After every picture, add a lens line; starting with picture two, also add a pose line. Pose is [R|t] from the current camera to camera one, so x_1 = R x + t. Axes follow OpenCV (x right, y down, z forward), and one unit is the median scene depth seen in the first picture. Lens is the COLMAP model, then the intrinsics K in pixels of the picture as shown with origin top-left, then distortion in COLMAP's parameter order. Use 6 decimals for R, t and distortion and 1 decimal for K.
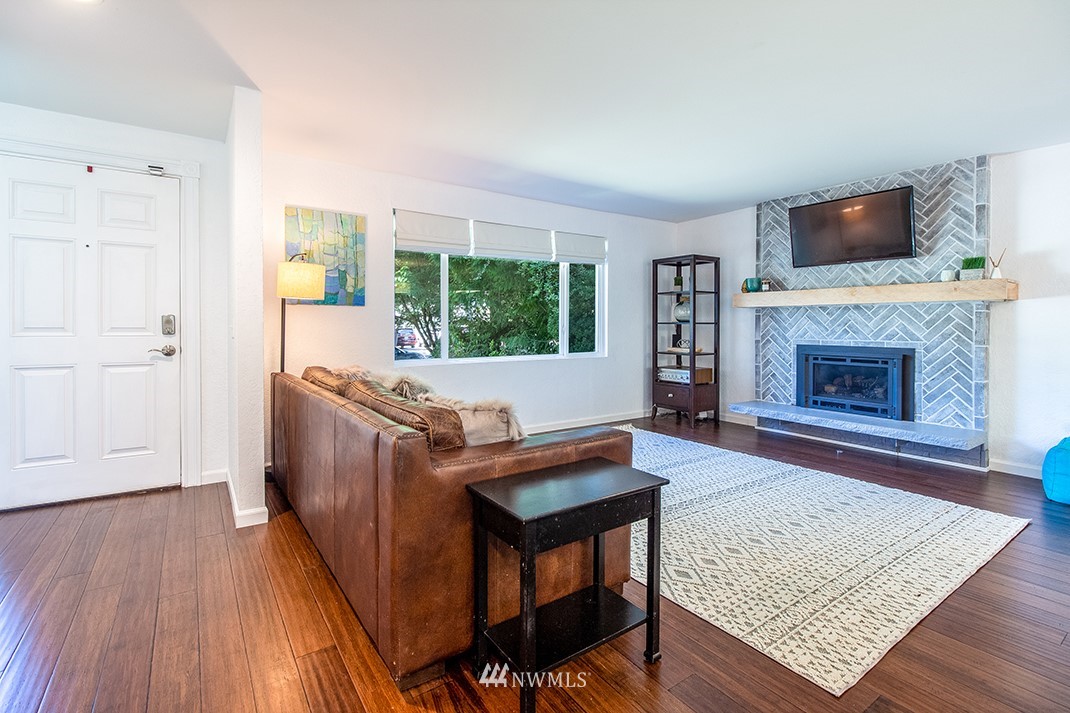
lens RADIAL K [[489.9, 0, 539.6], [0, 489.9, 327.1], [0, 0, 1]] dist [0.000579, -0.000484]
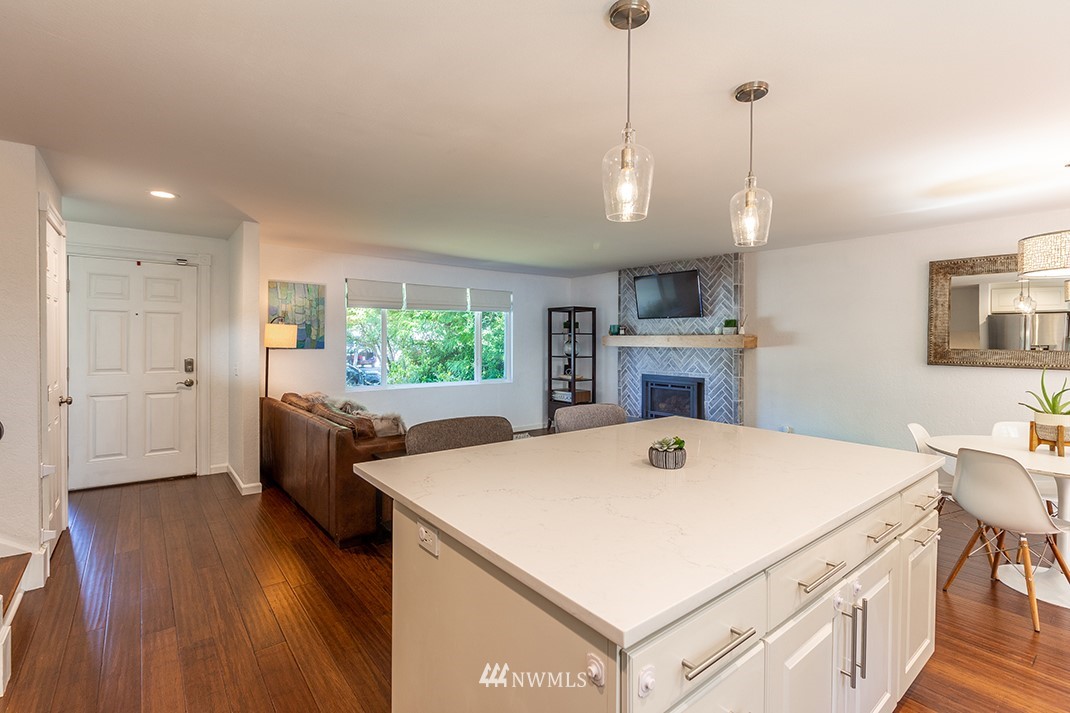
lens RADIAL K [[498.6, 0, 533.5], [0, 498.6, 340.1], [0, 0, 1]] dist [-0.002058, -0.000128]
pose [[0.998658, 0.000998, 0.051779, 0.177083], [-0.000694, 0.999982, -0.005884, -0.063255], [-0.051784, 0.005840, 0.998641, -0.483286]]
